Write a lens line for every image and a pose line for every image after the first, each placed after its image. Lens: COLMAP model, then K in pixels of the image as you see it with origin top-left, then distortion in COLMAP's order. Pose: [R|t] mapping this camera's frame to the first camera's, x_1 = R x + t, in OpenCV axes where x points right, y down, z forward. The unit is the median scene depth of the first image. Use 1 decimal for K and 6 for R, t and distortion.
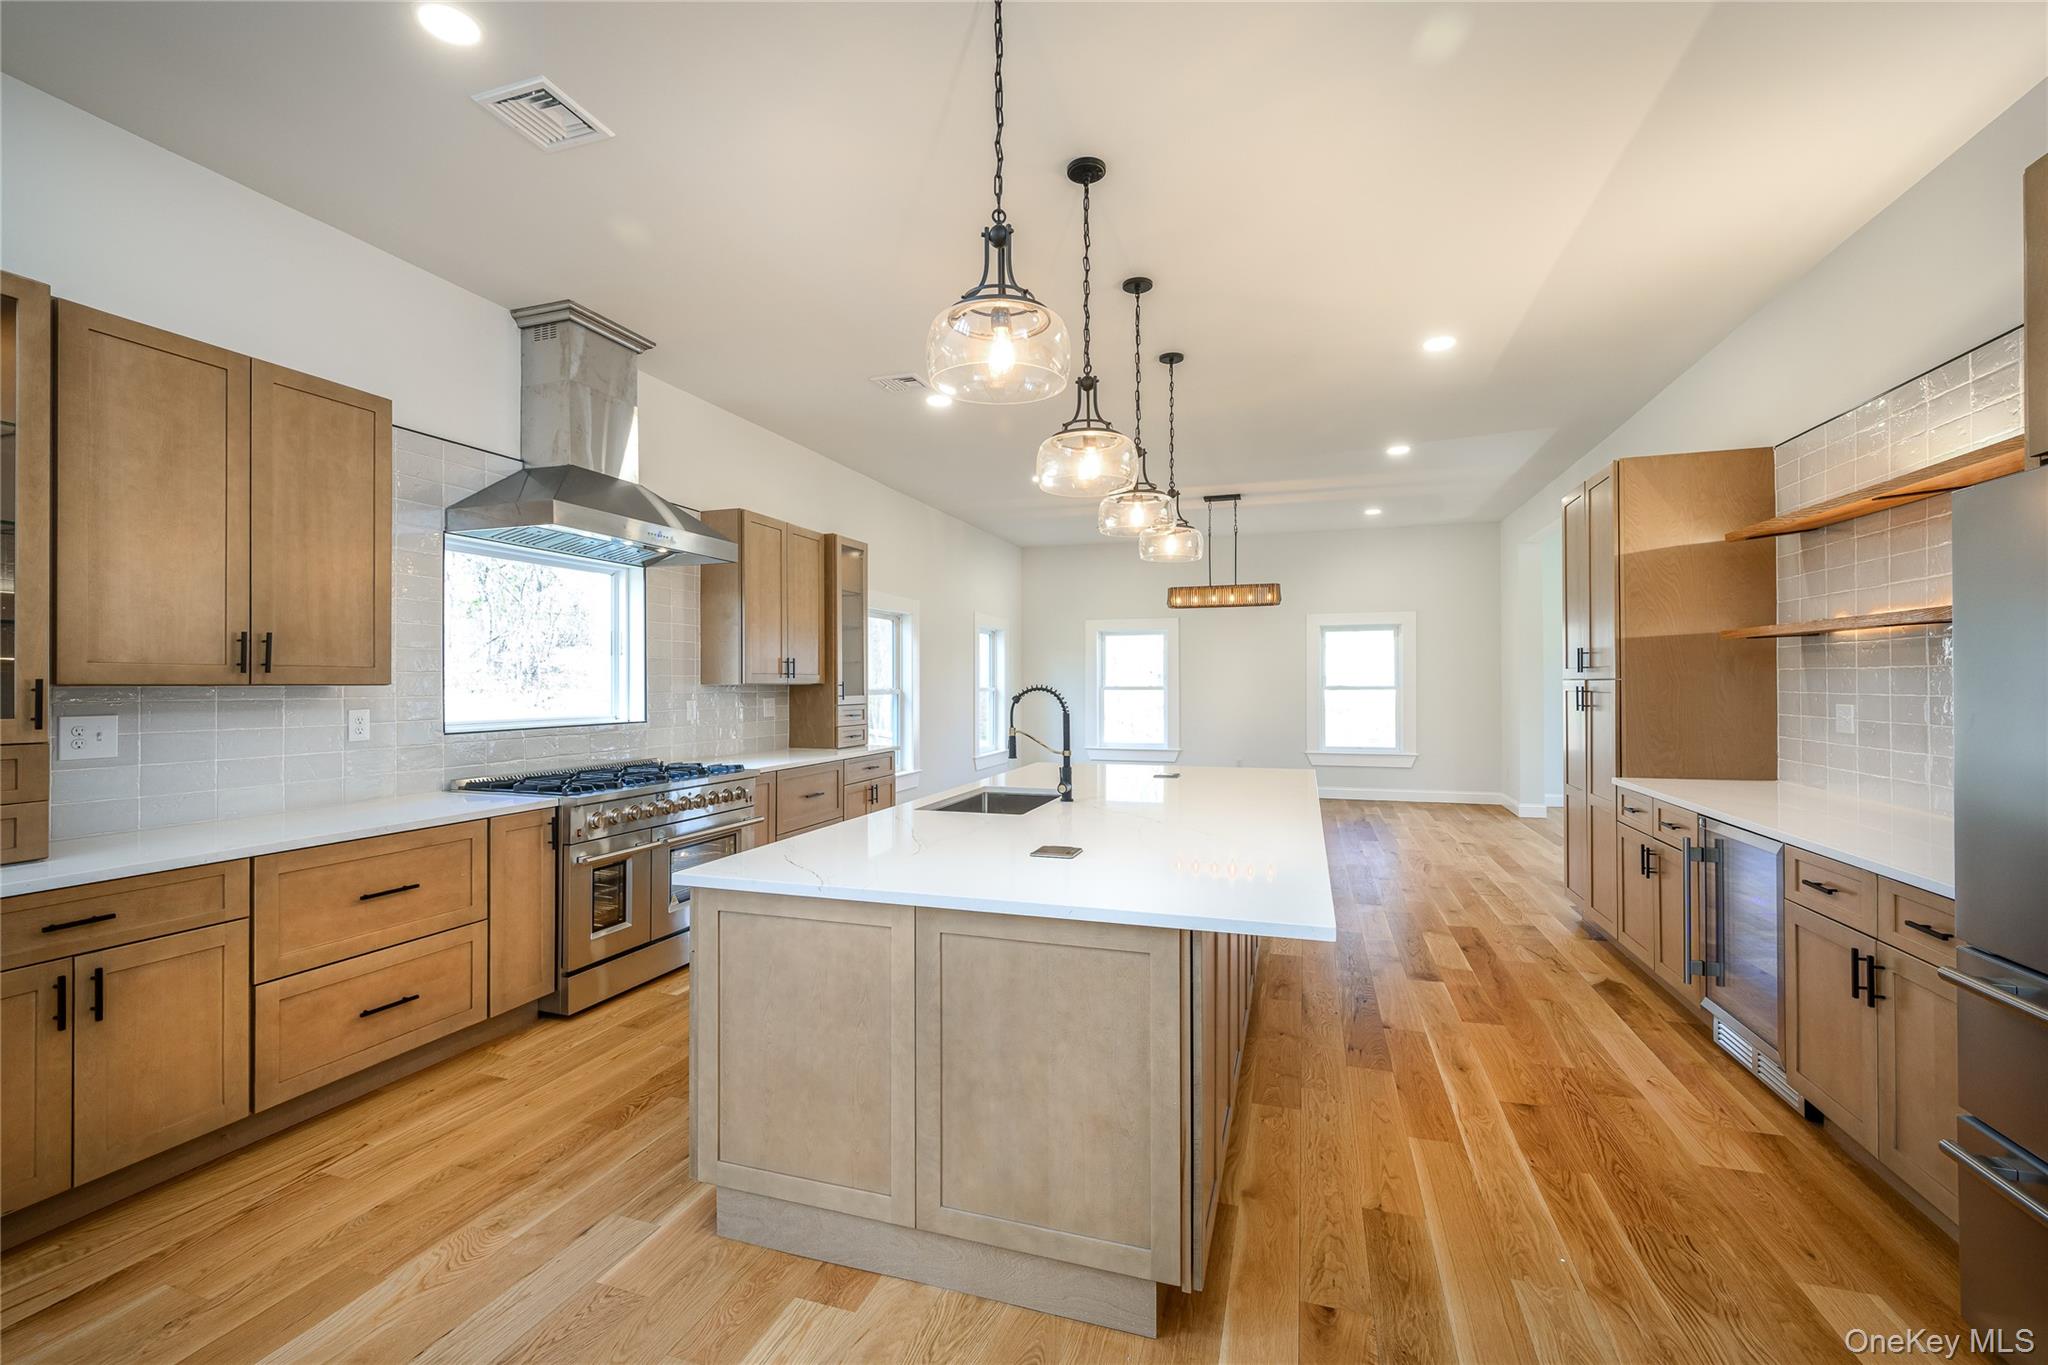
lens RADIAL K [[862.1, 0, 1019.2], [0, 862.1, 675.0], [0, 0, 1]] dist [0.001999, 0.000099]
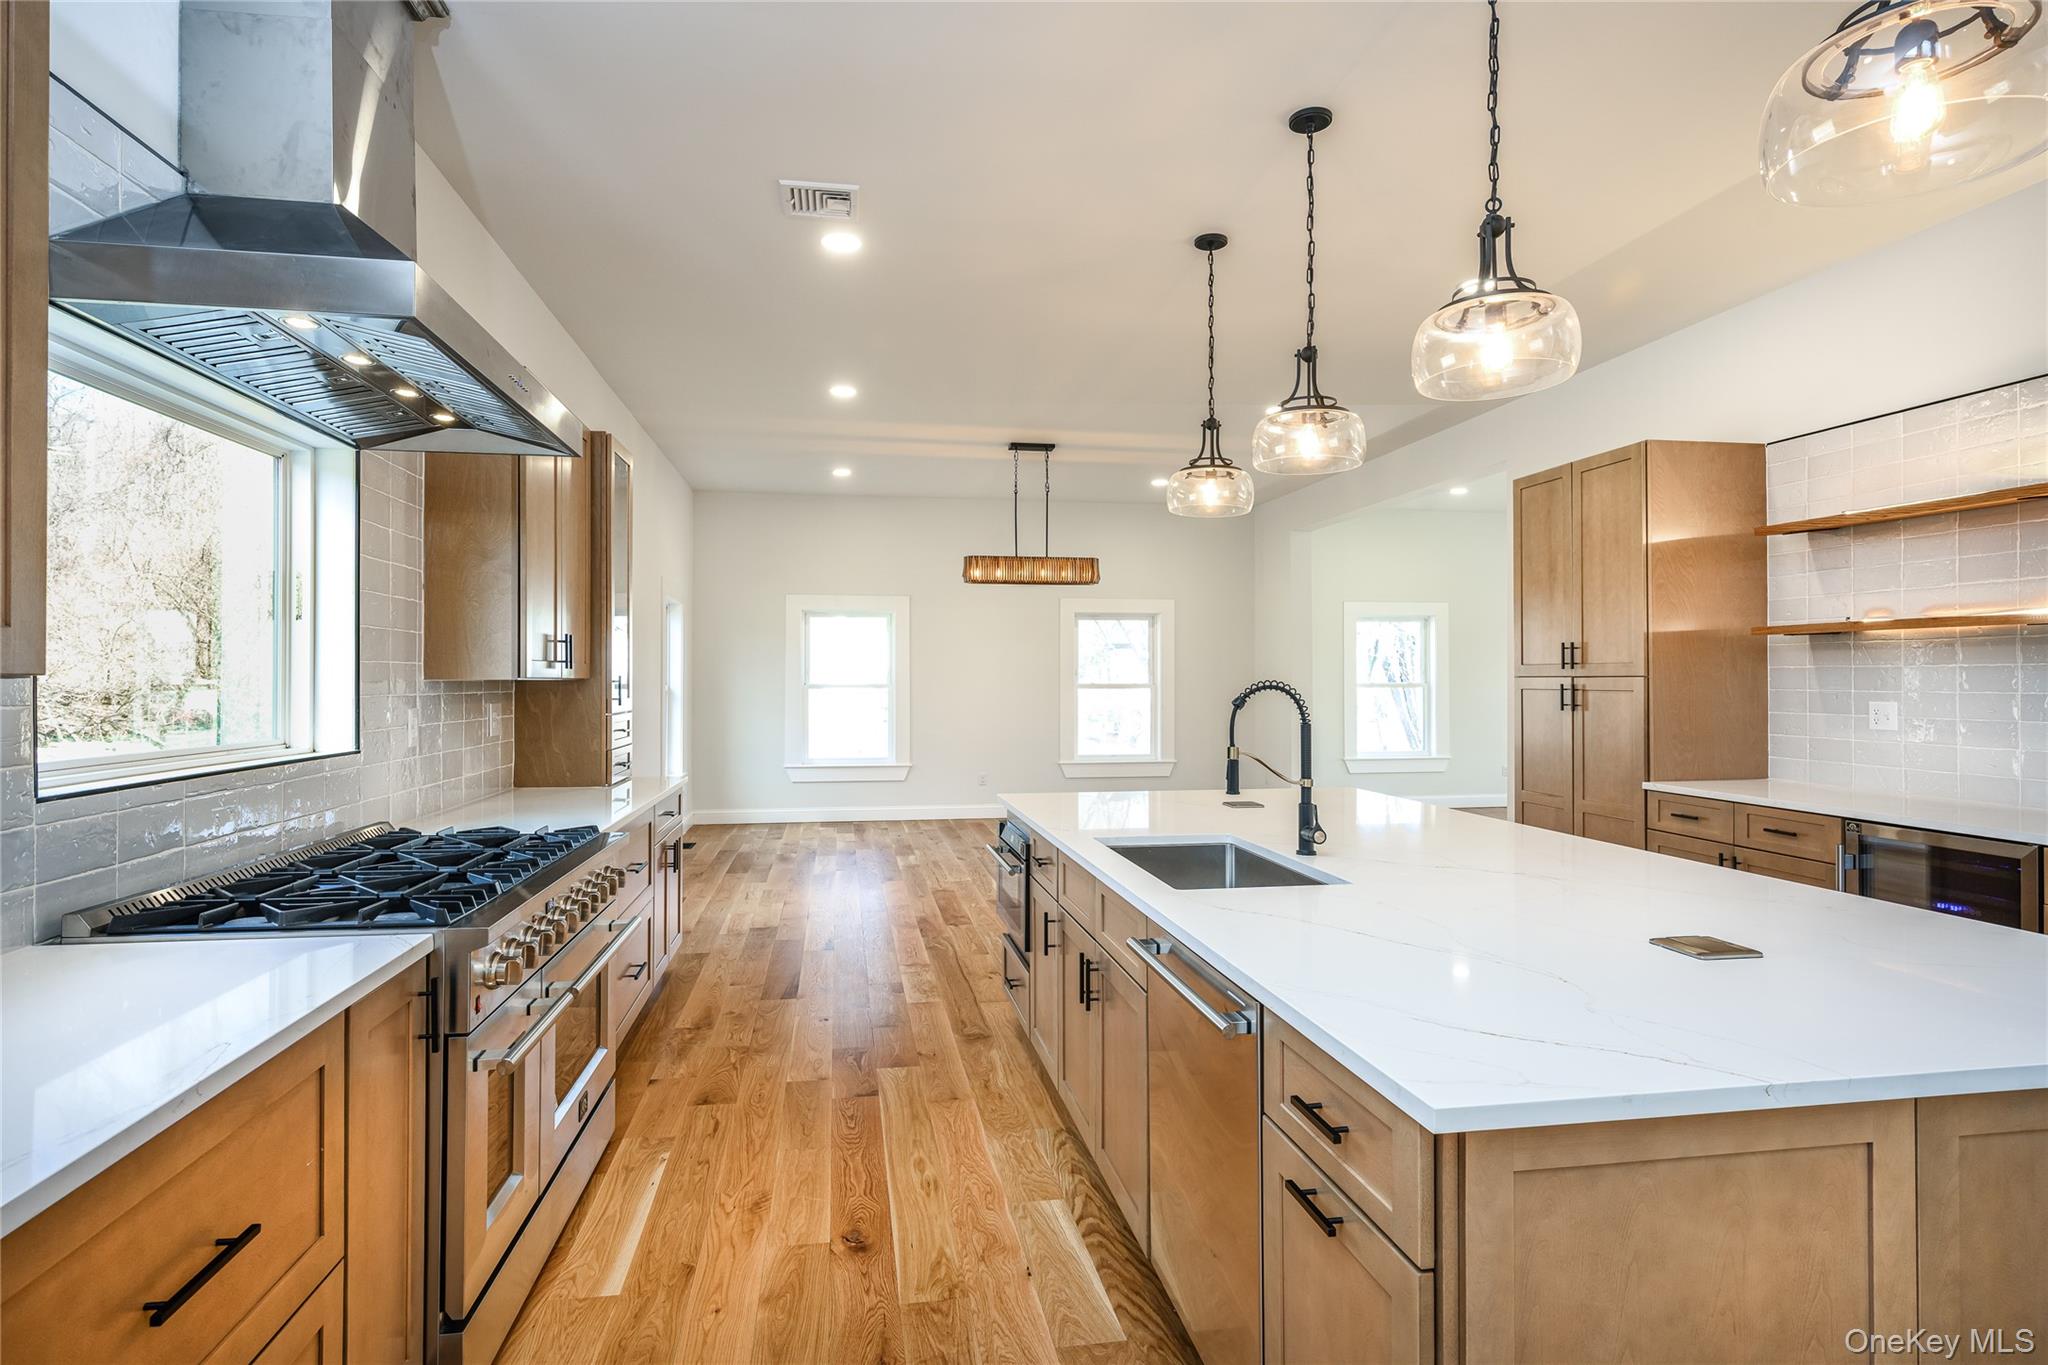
lens RADIAL K [[1031.9, 0, 1014.8], [0, 1031.9, 674.2], [0, 0, 1]] dist [0.016162, 0.000239]
pose [[0.885549, 0.005582, 0.464512, -0.486823], [-0.007049, 0.999974, 0.001421, 0.006161], [-0.464492, -0.004532, 0.885566, 0.366212]]
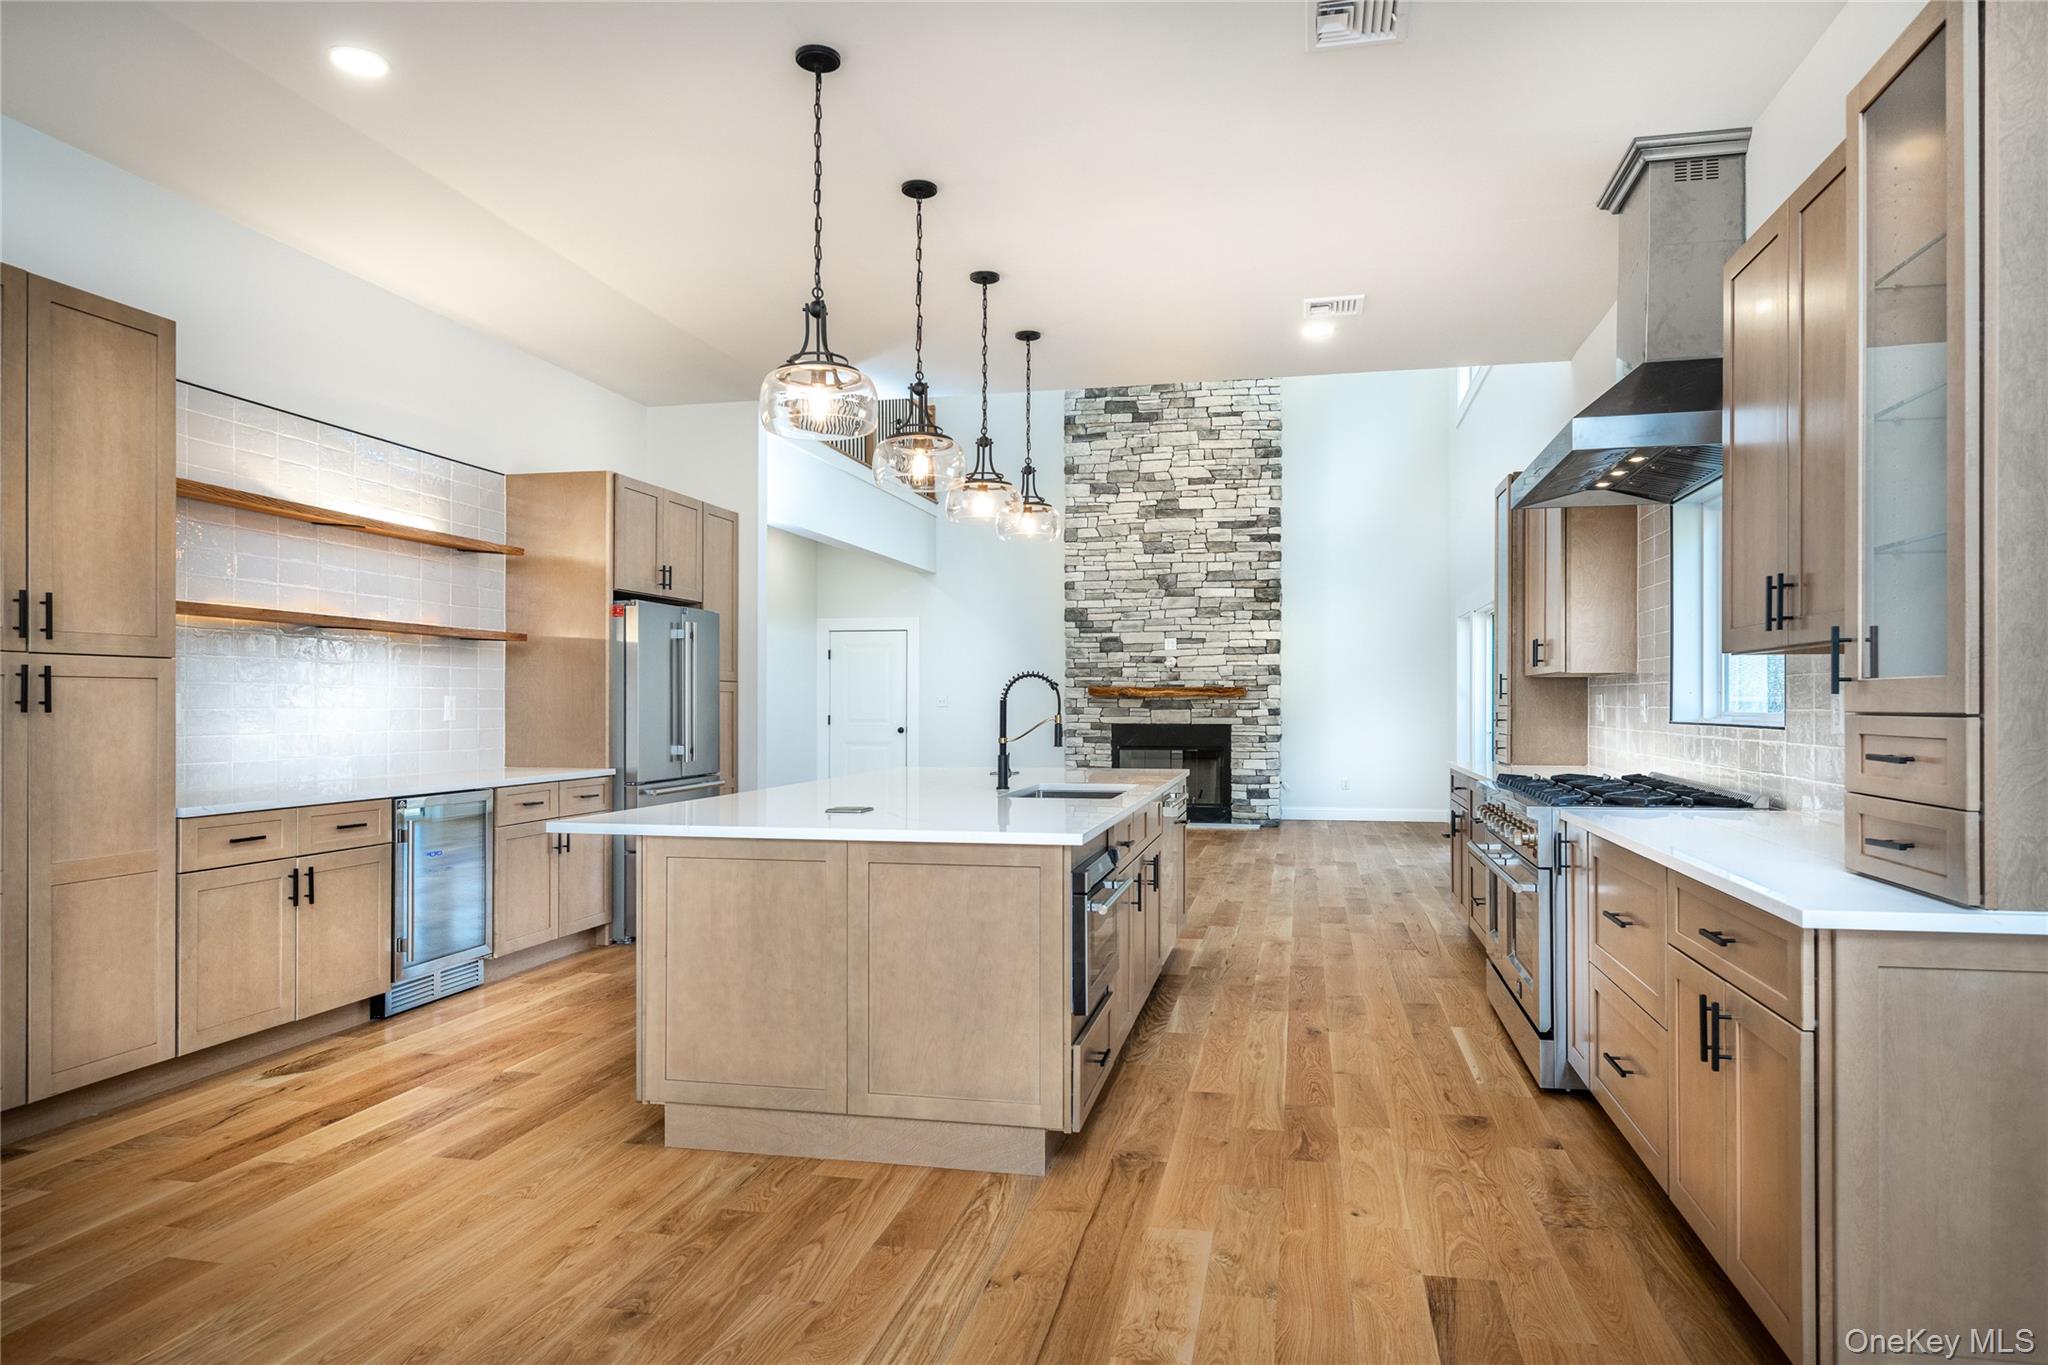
lens RADIAL K [[1220.1, 0, 1049.5], [0, 1220.1, 705.1], [0, 0, 1]] dist [-0.001467, -0.000725]
pose [[-0.993743, 0.004300, -0.111605, 0.150644], [0.005166, 0.999959, -0.007467, 0.056102], [0.111569, -0.007996, -0.993725, 2.249888]]
